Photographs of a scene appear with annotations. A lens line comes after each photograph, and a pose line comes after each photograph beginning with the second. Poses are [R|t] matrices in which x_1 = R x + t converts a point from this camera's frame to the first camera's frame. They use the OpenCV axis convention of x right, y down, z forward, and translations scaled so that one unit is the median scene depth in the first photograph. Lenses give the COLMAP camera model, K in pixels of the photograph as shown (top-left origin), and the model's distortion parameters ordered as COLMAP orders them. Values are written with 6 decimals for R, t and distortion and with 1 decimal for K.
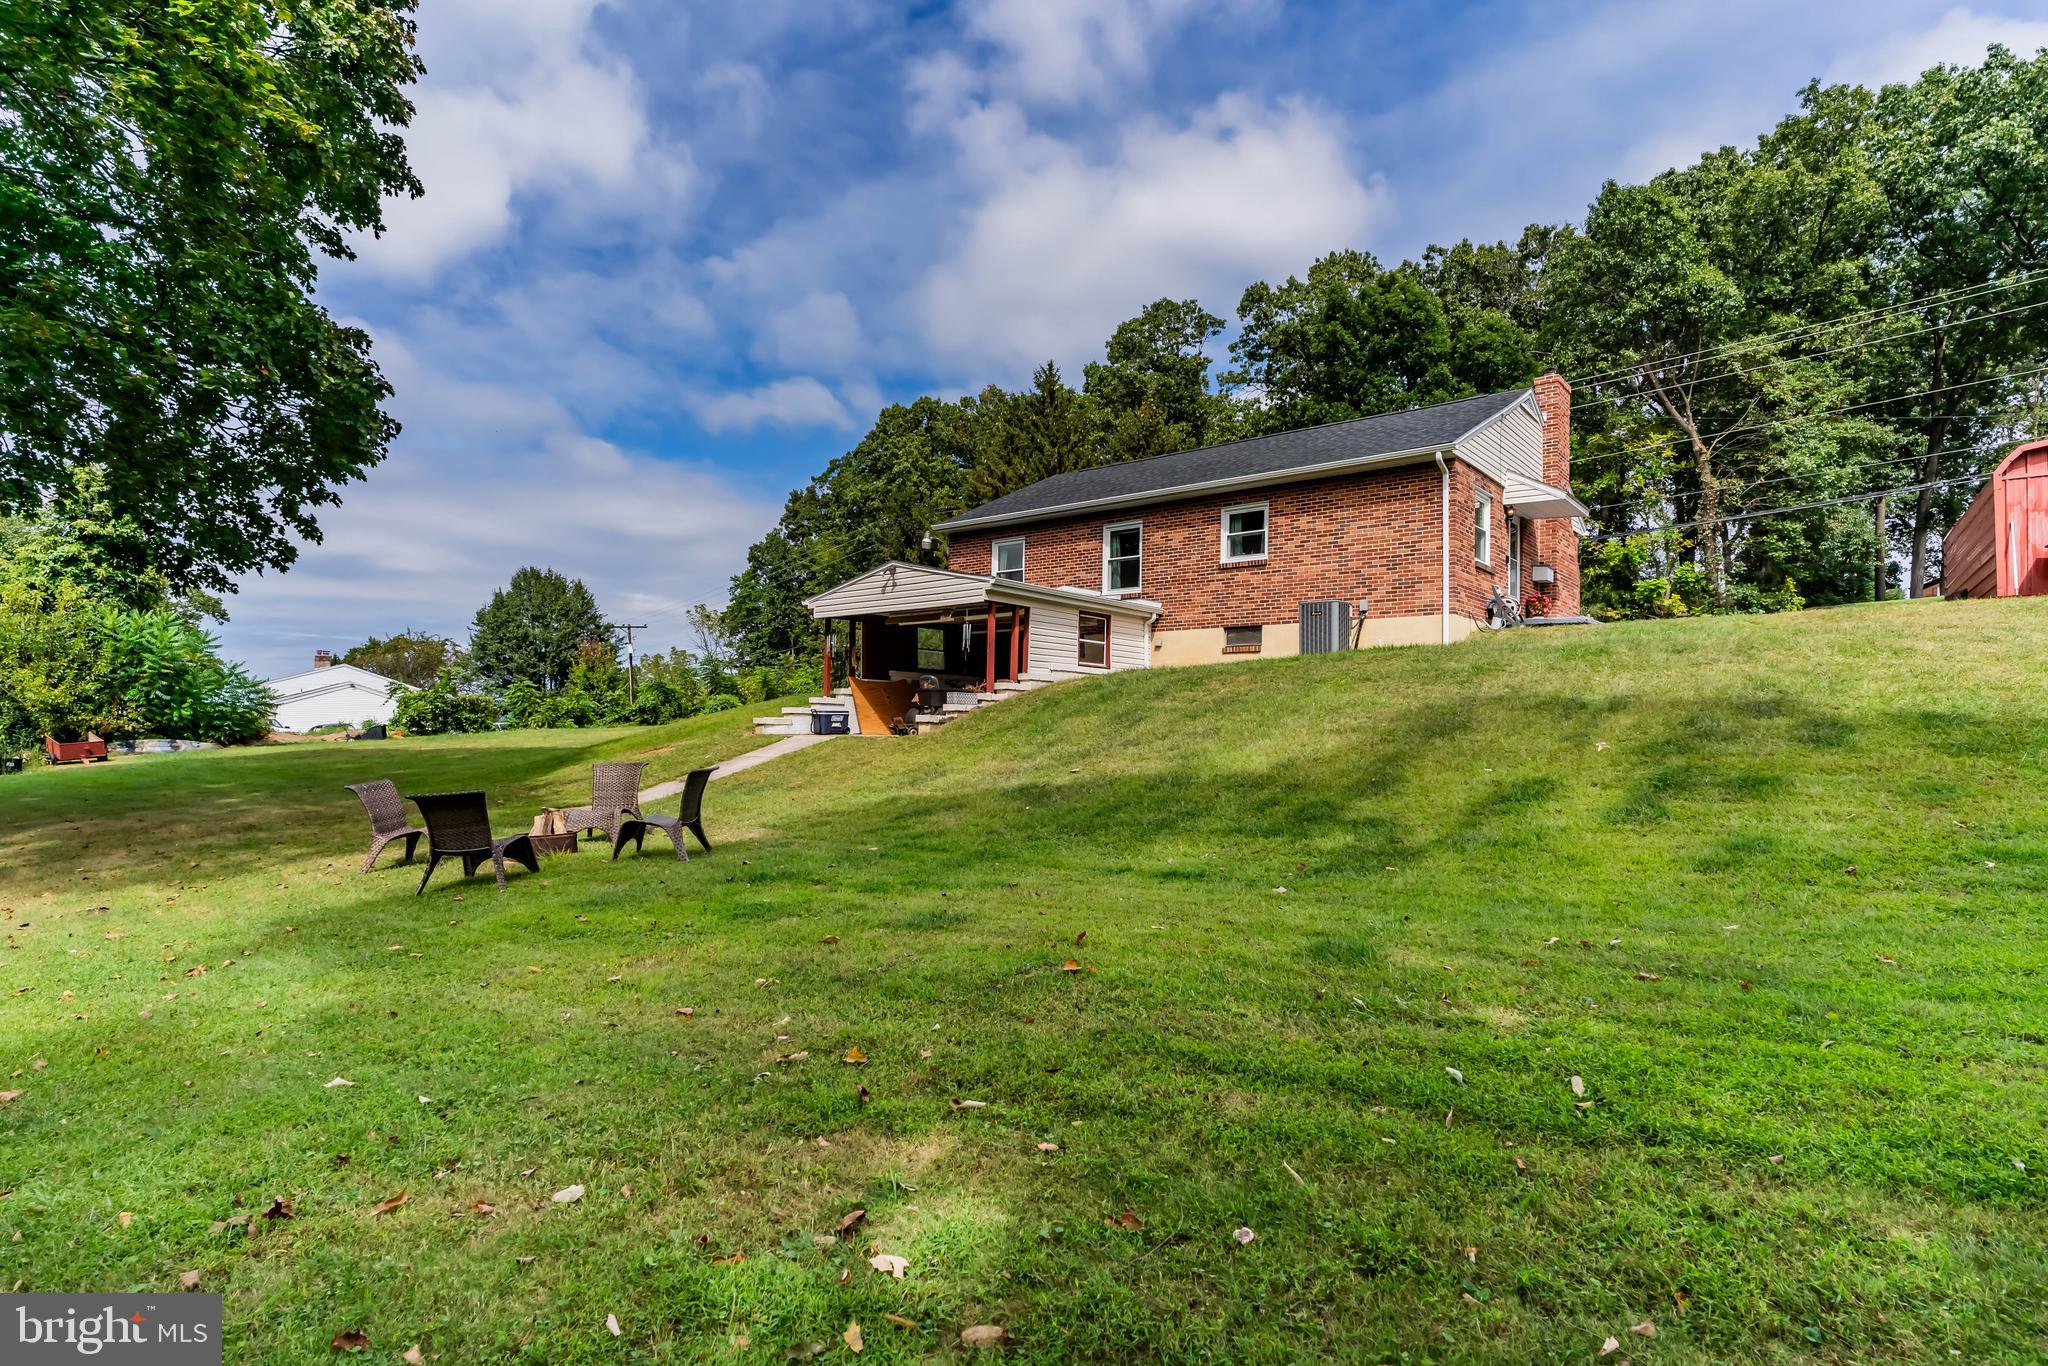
lens RADIAL K [[1061.4, 0, 1017.0], [0, 1061.4, 700.4], [0, 0, 1]] dist [0.000164, 0.001667]
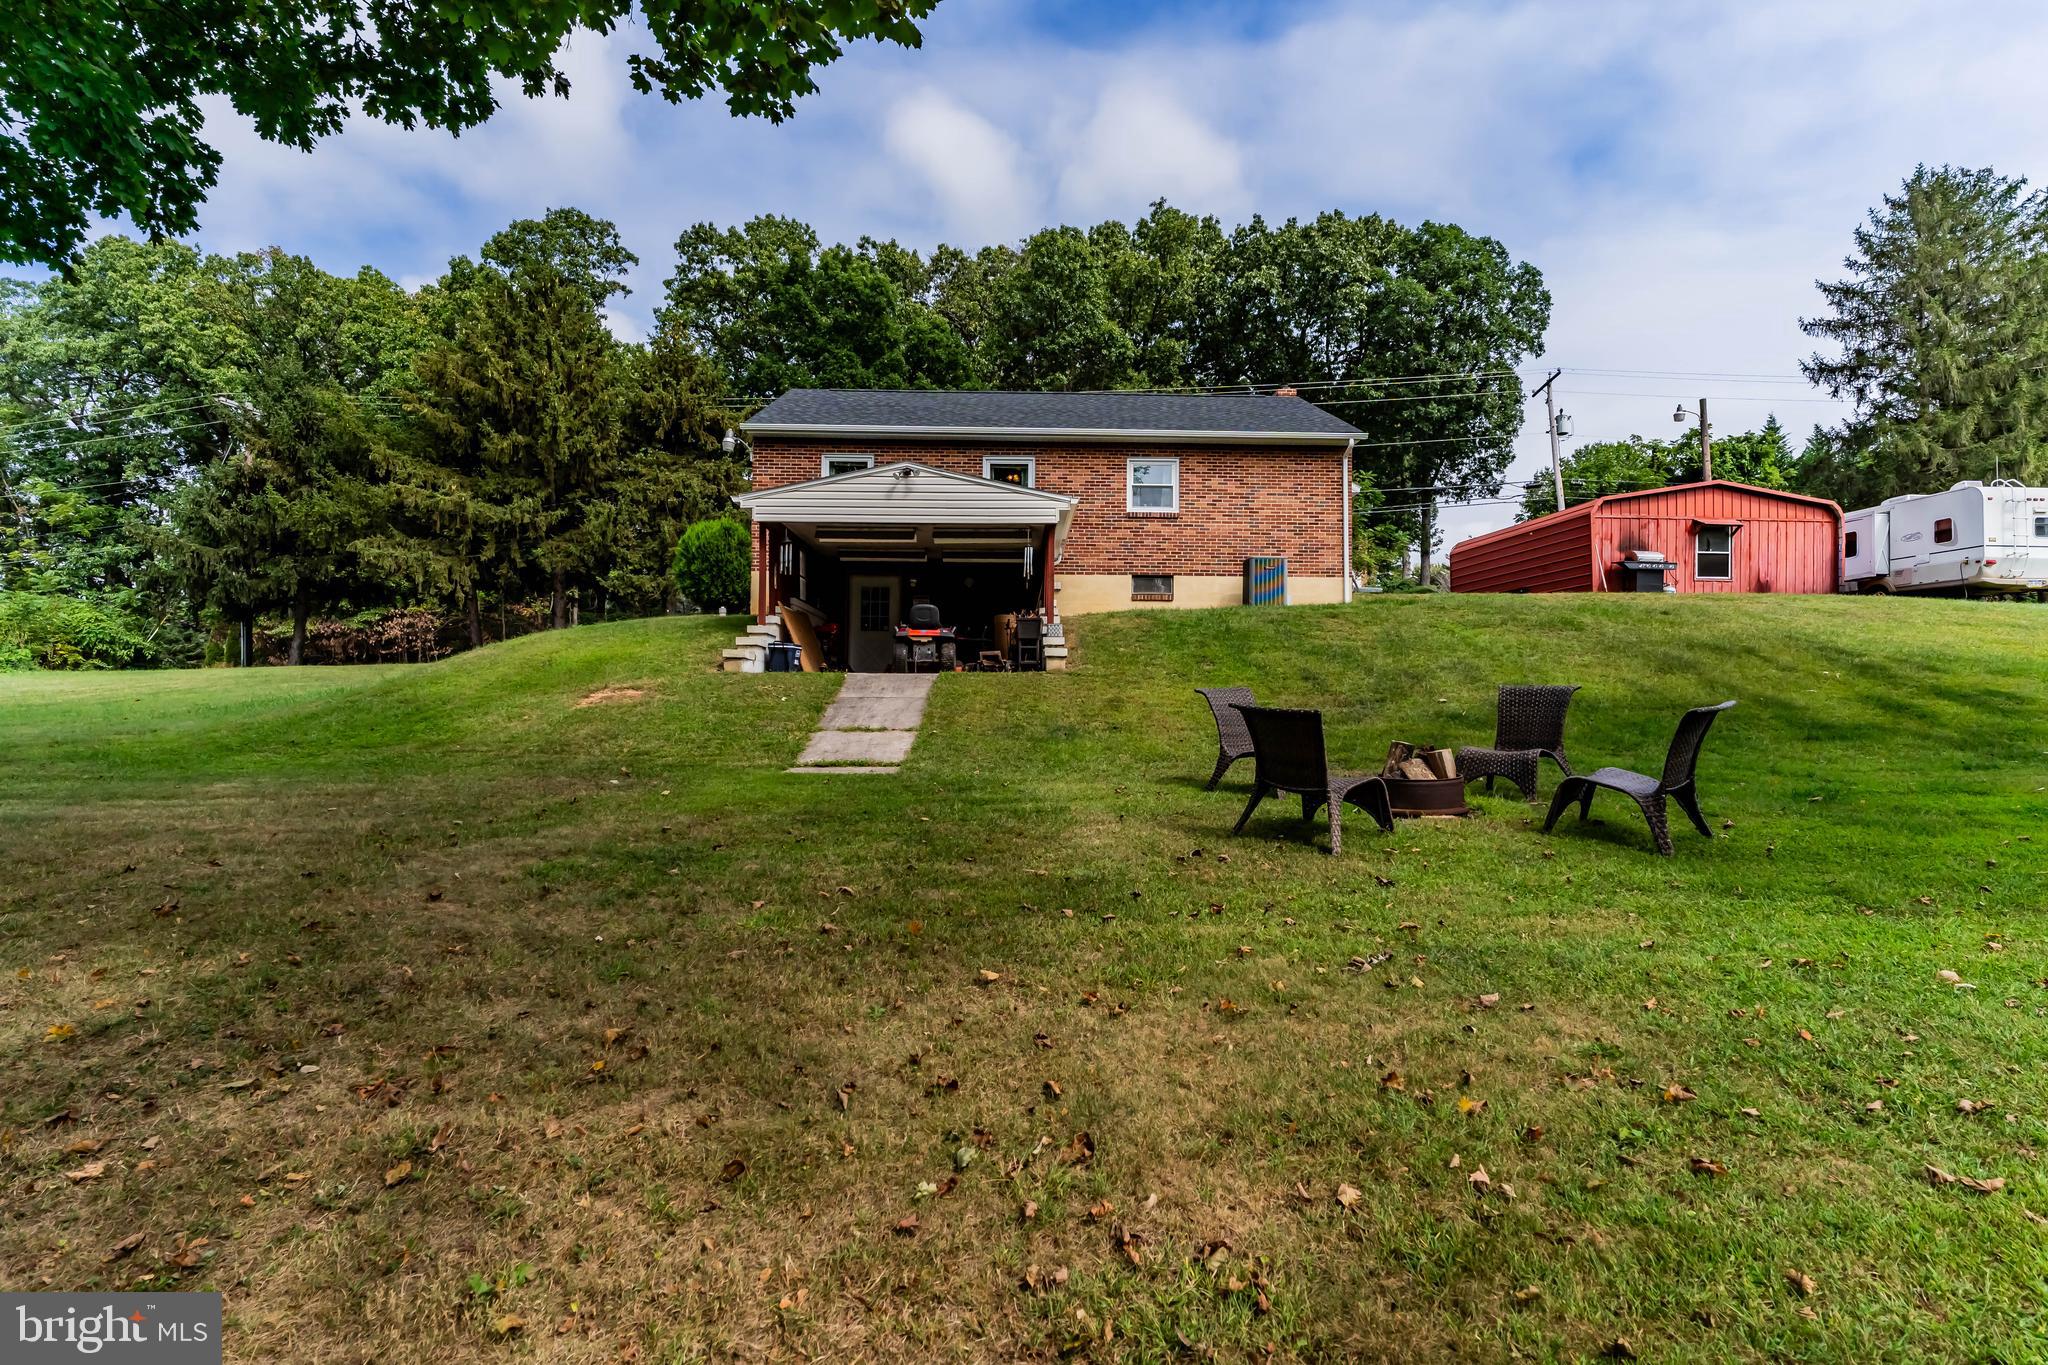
lens RADIAL K [[1050.6, 0, 1024.0], [0, 1050.6, 670.9], [0, 0, 1]] dist [-0.003345, 0.000399]
pose [[0.751077, 0.017168, 0.659992, -0.547632], [-0.017882, 0.999824, -0.005657, 0.031026], [-0.659973, -0.007553, 0.751251, 0.310474]]
